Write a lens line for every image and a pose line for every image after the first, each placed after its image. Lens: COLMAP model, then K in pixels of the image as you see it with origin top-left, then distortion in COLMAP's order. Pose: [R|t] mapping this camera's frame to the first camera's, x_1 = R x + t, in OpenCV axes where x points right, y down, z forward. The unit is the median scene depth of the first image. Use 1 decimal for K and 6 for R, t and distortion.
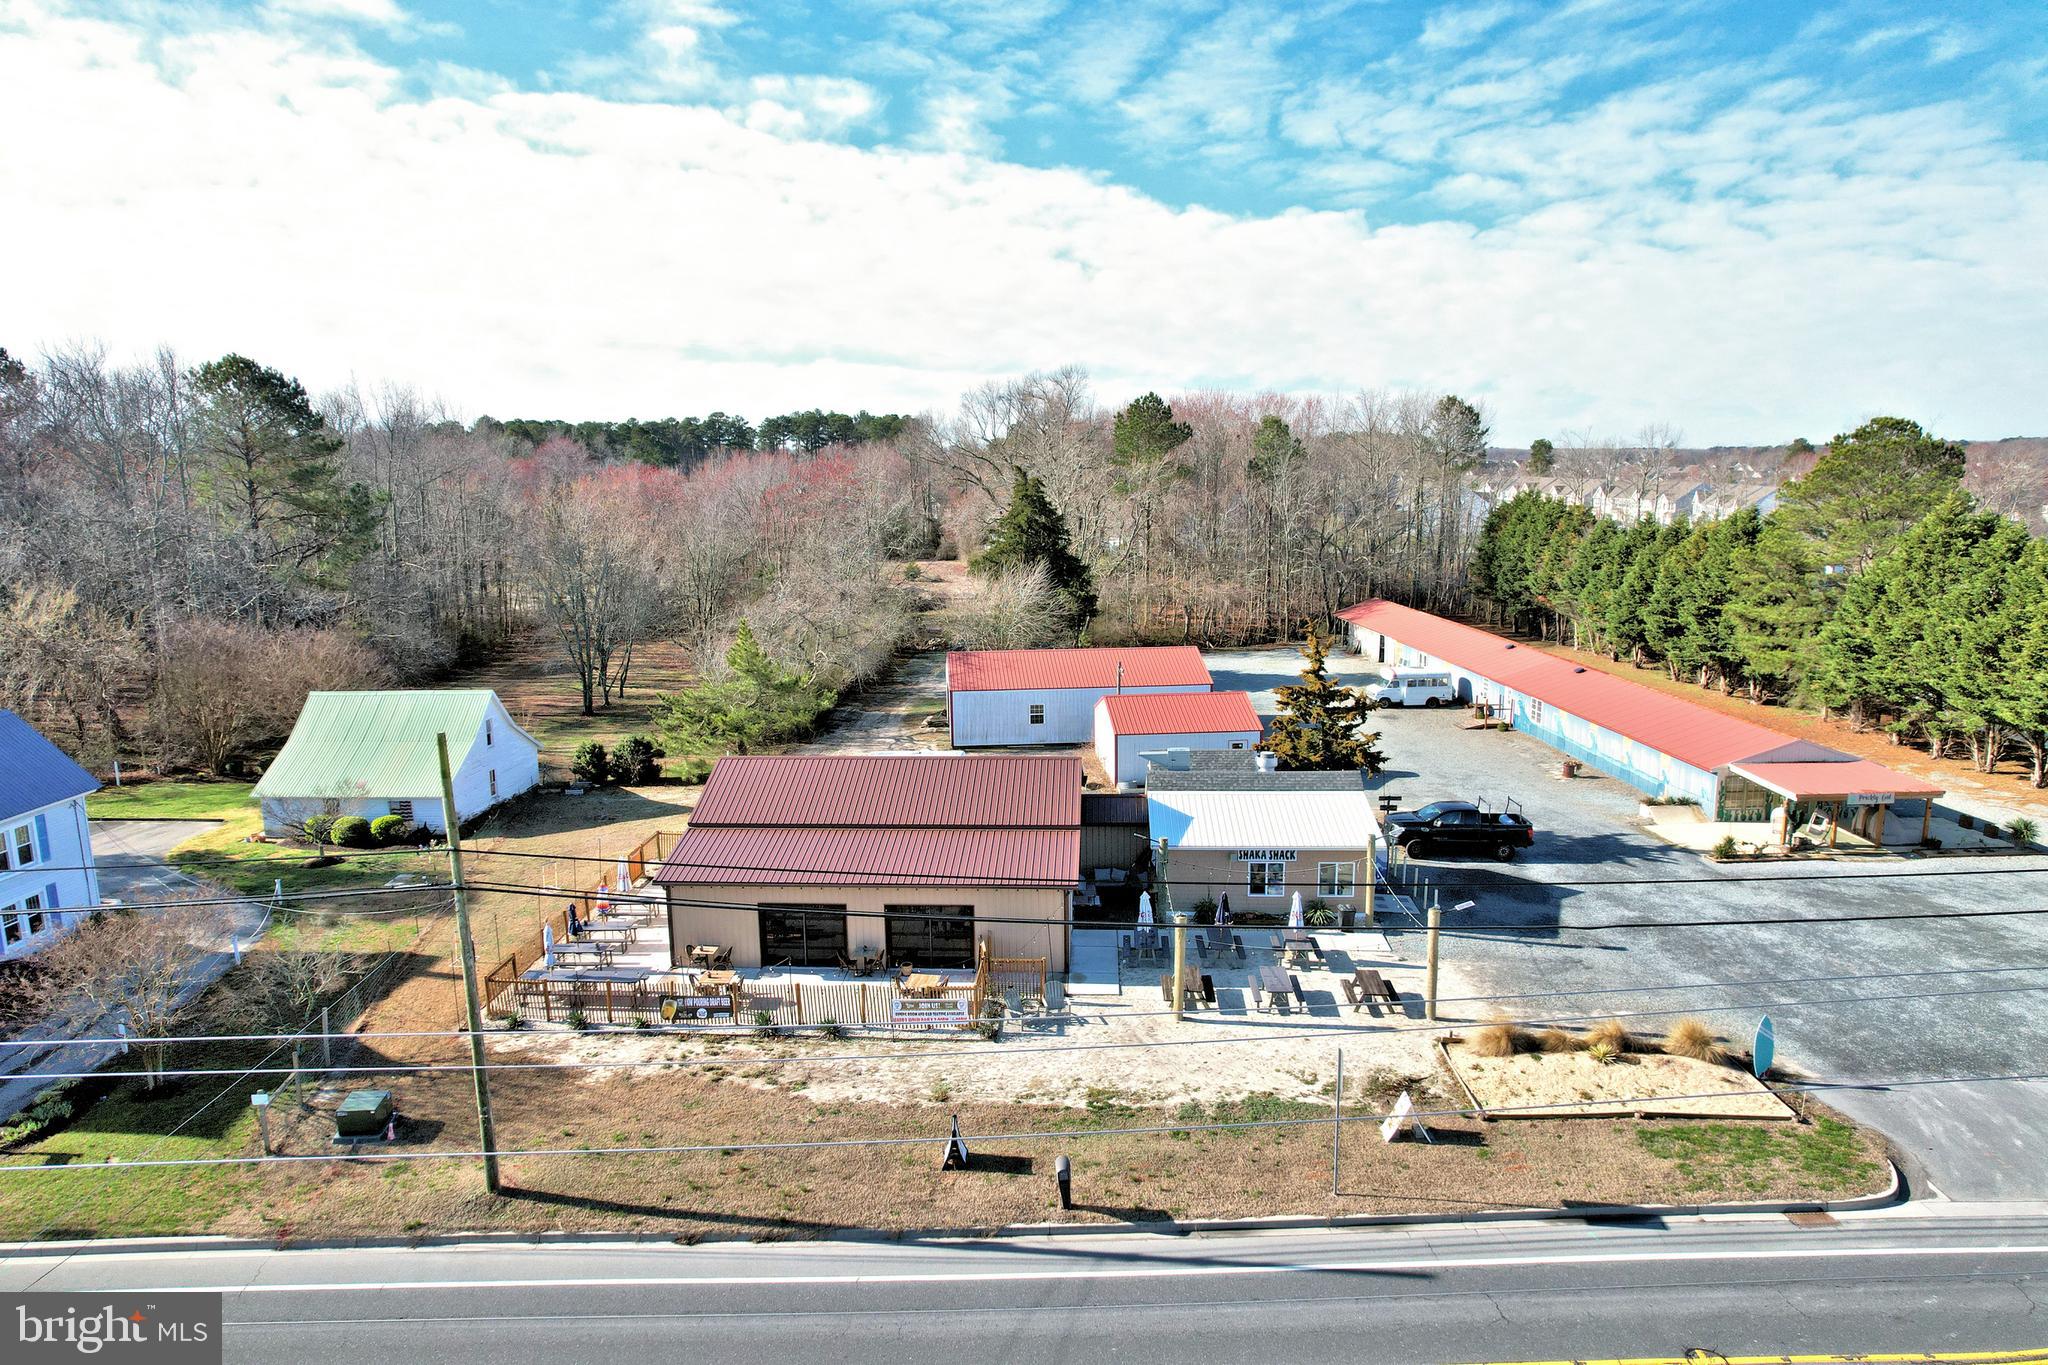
lens RADIAL K [[1310.8, 0, 1017.3], [0, 1310.8, 687.7], [0, 0, 1]] dist [-0.084078, 0.078324]
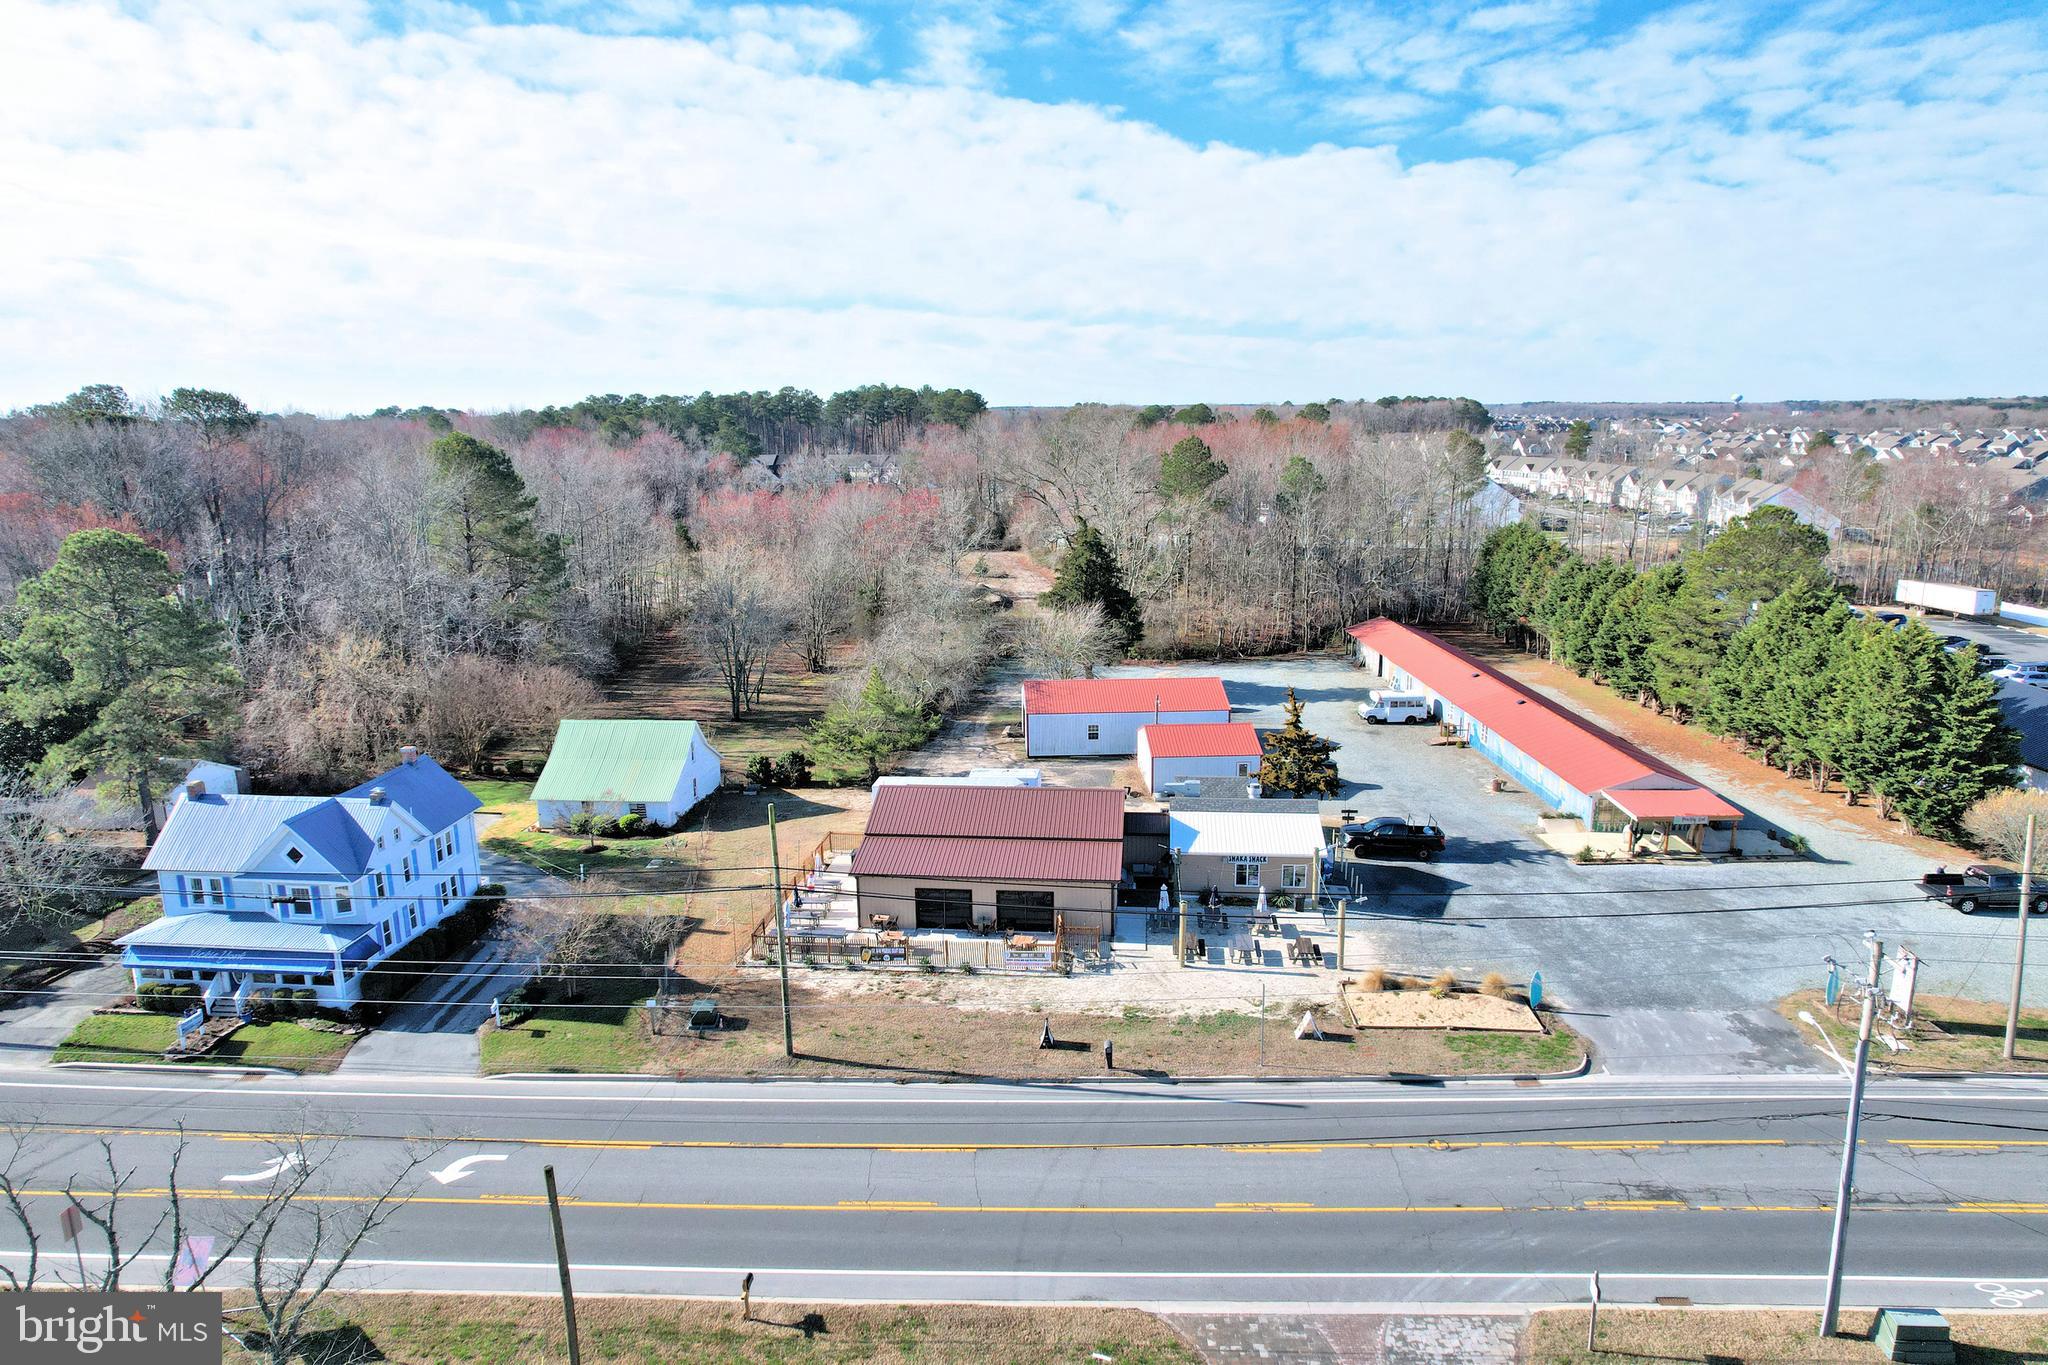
lens RADIAL K [[1308.9, 0, 1016.6], [0, 1308.9, 686.7], [0, 0, 1]] dist [-0.078641, 0.074112]
pose [[0.999112, 0.009815, -0.040964, -0.014850], [-0.008251, 0.999236, 0.038197, -0.129287], [0.041308, -0.037825, 0.998430, -0.517793]]
